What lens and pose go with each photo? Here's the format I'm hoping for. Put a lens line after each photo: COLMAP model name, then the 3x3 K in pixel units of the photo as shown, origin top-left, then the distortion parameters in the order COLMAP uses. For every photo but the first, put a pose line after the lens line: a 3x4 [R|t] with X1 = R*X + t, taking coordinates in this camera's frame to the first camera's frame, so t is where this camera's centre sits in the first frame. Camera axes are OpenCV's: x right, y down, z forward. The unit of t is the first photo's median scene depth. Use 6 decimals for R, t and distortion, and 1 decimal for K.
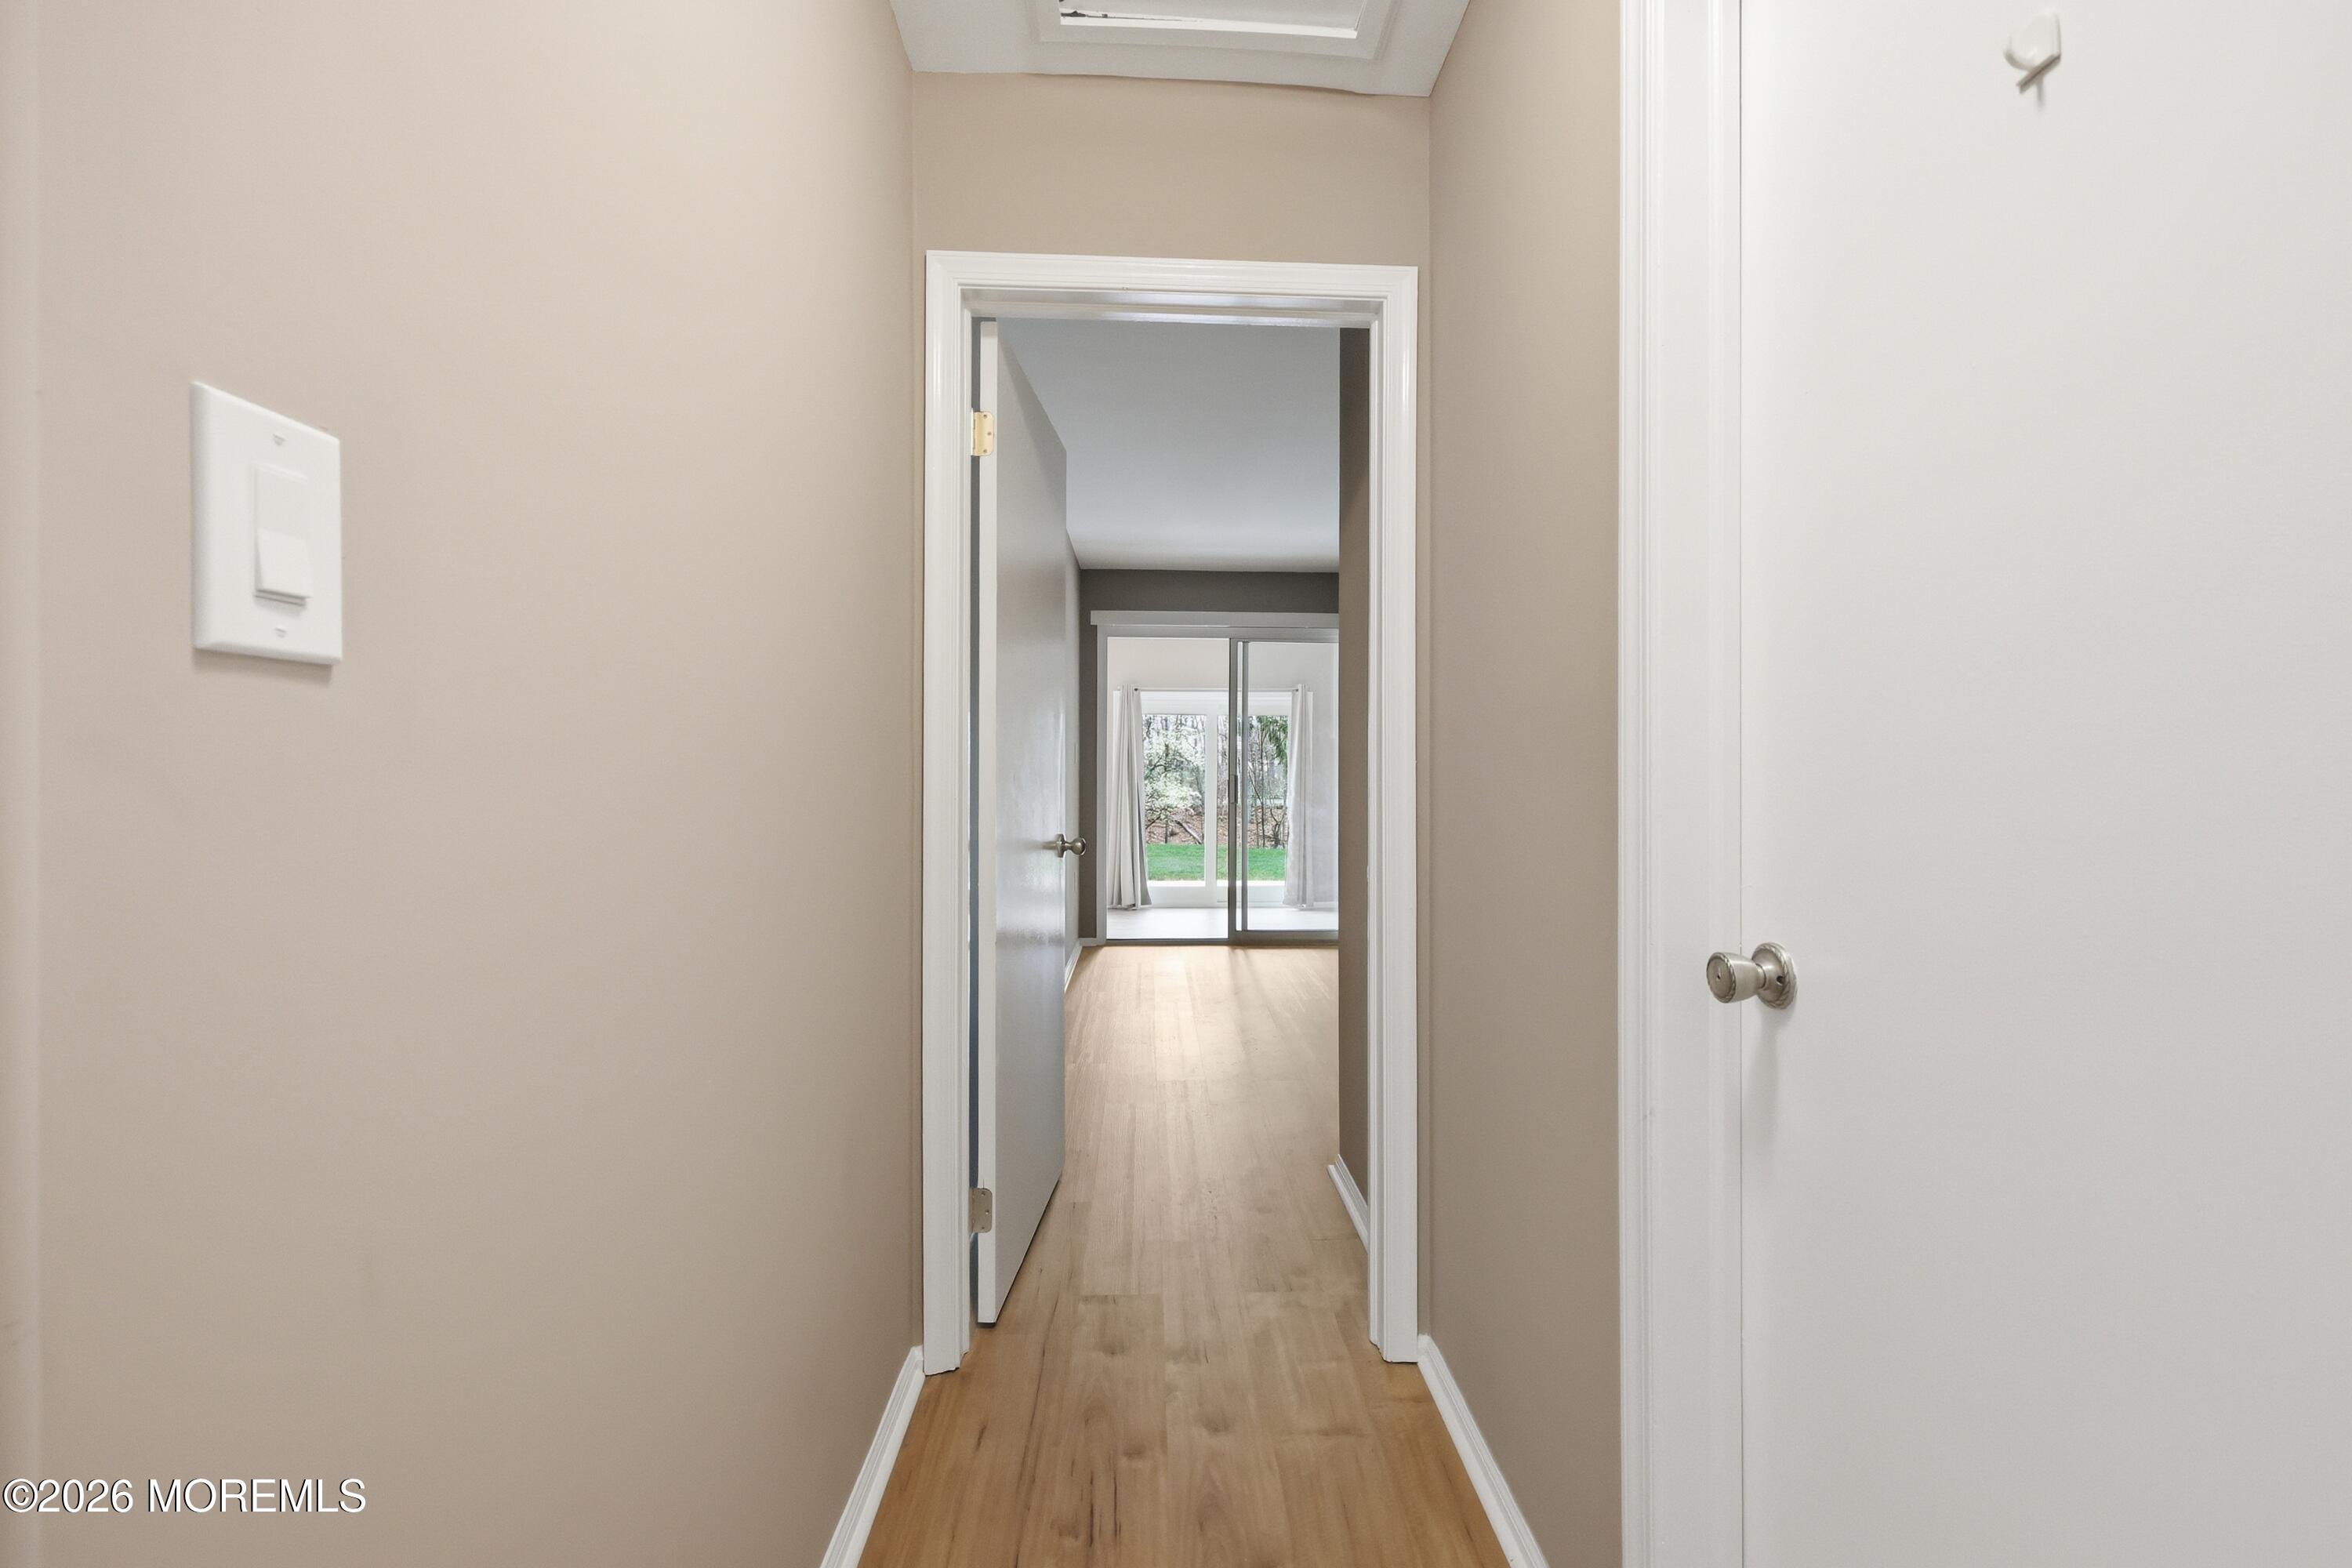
lens RADIAL K [[954.5, 0, 1192.1], [0, 954.5, 776.5], [0, 0, 1]] dist [-0.001045, 0.000280]
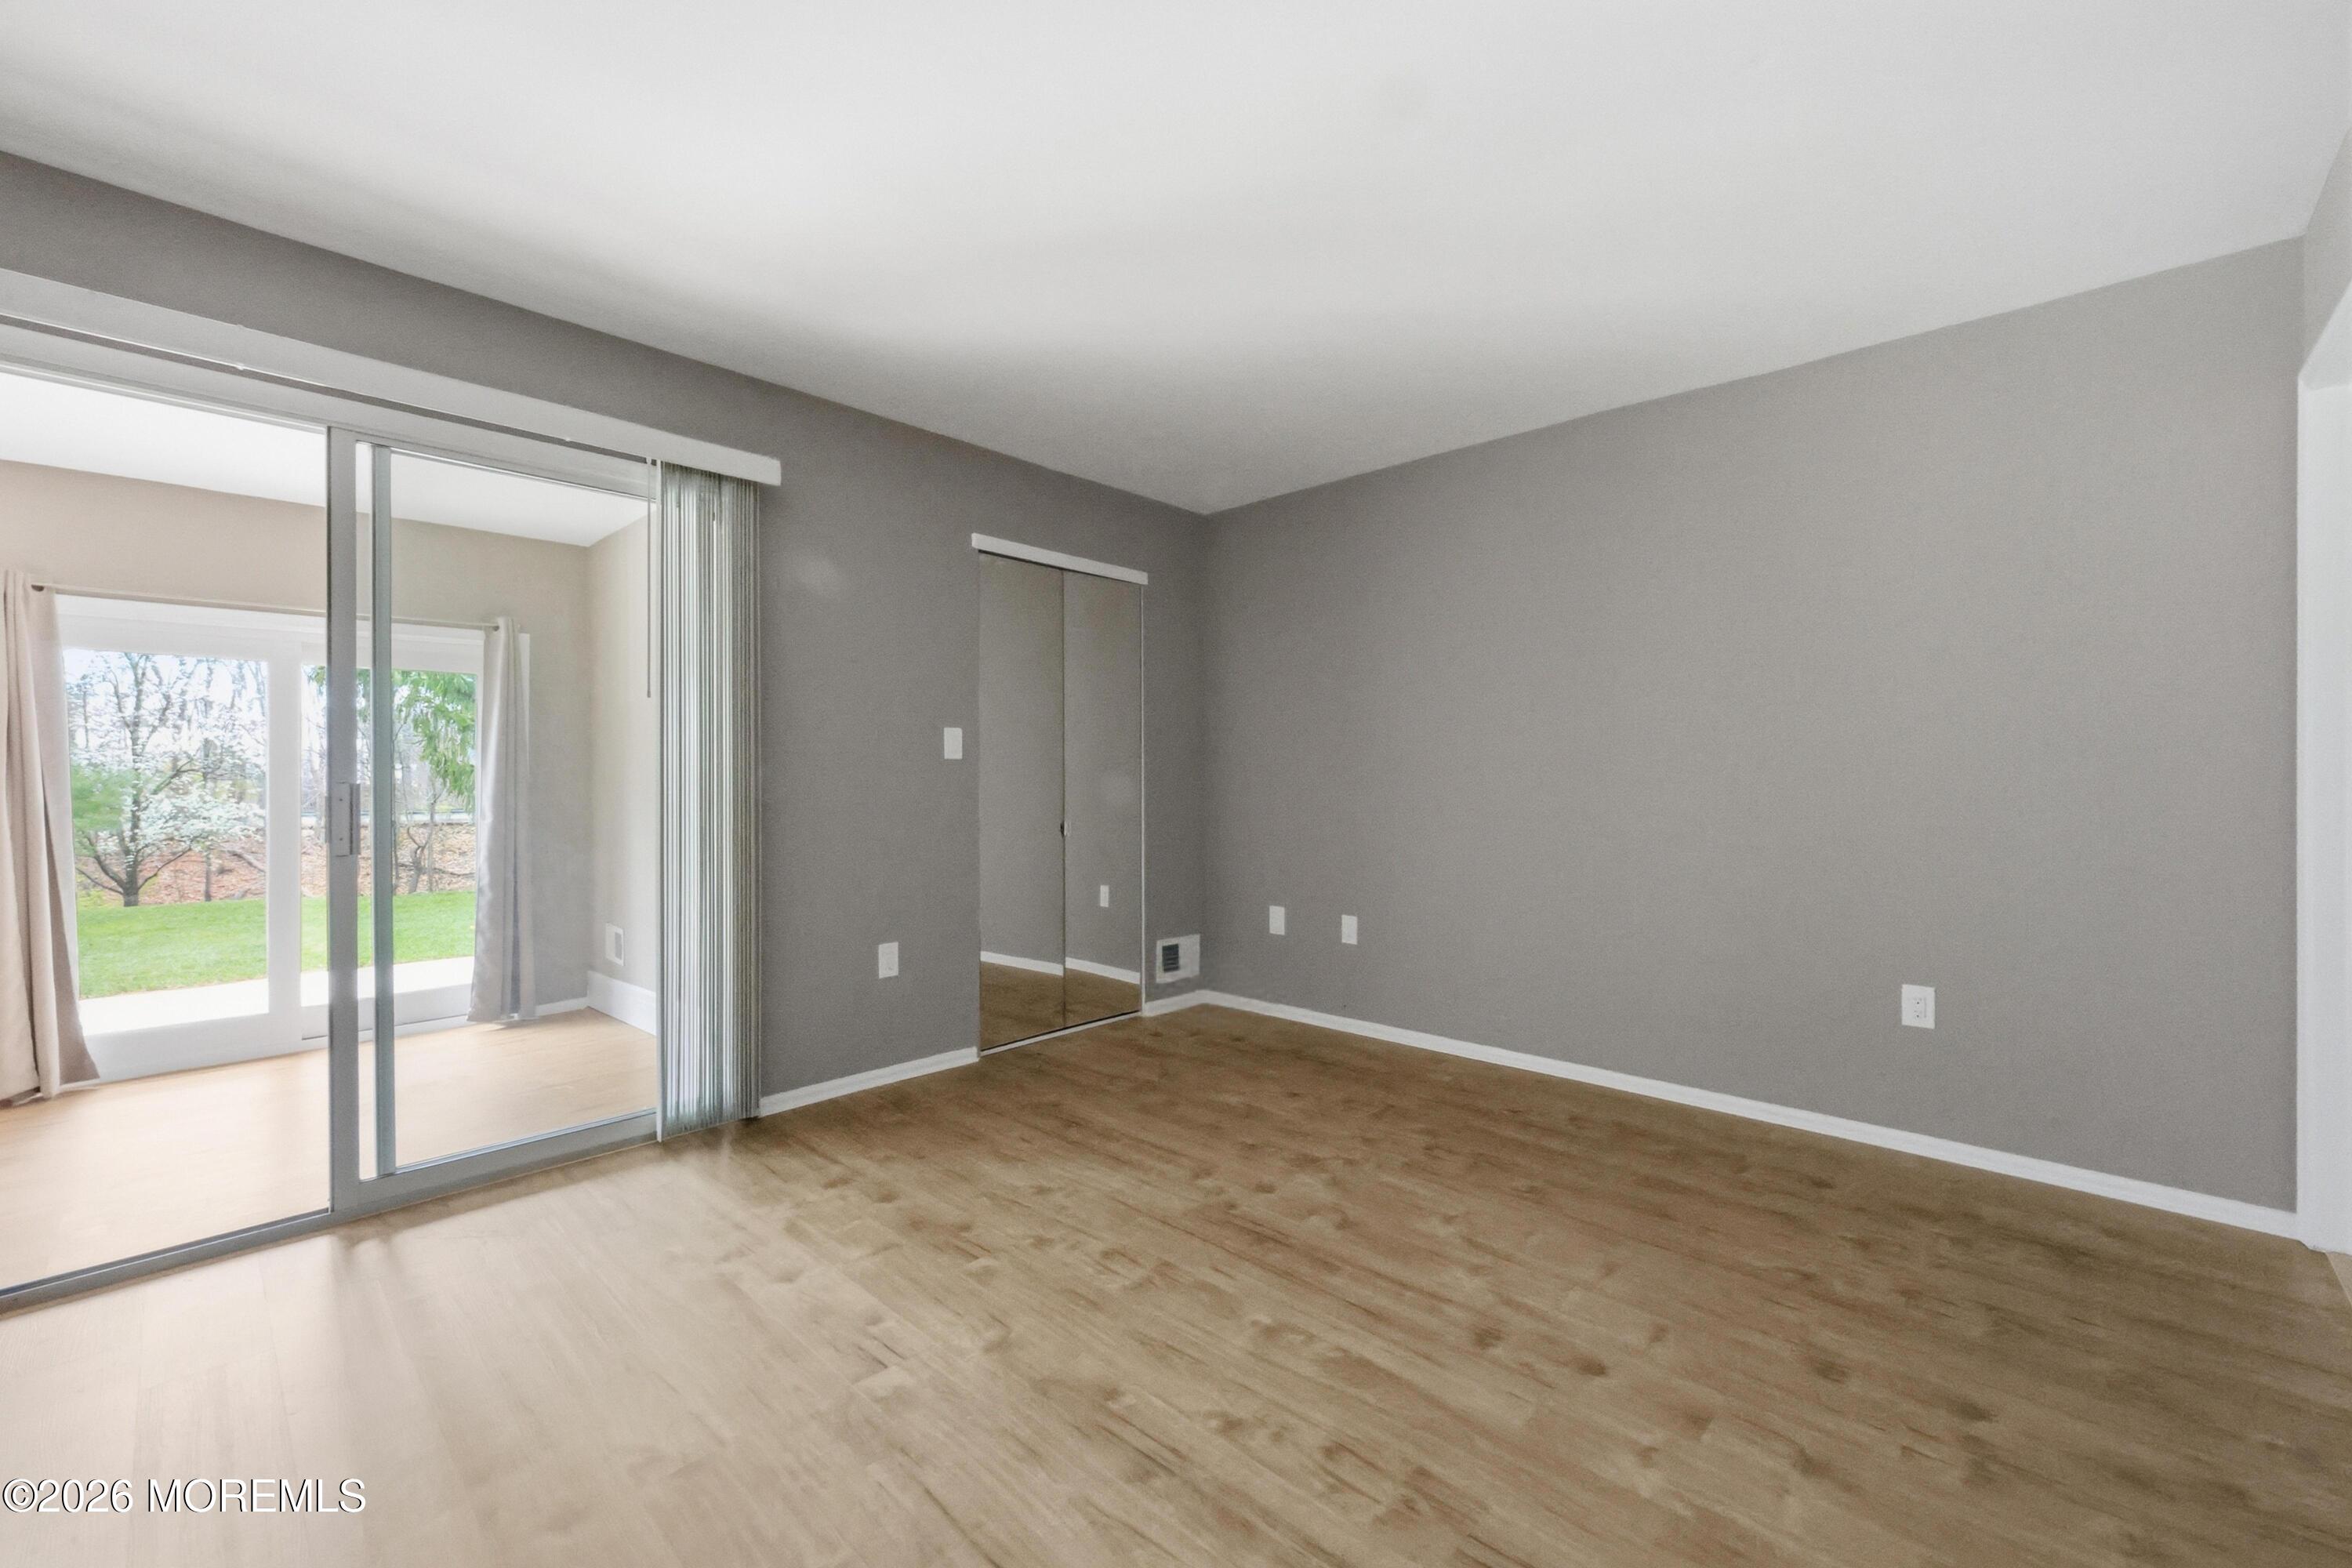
lens RADIAL K [[954.5, 0, 1192.1], [0, 954.5, 776.5], [0, 0, 1]] dist [-0.001045, 0.000280]
pose [[0.716676, -0.008275, 0.697357, 0.010673], [0.010995, 0.999939, 0.000566, -0.000330], [-0.697320, 0.007261, 0.716723, 0.258697]]
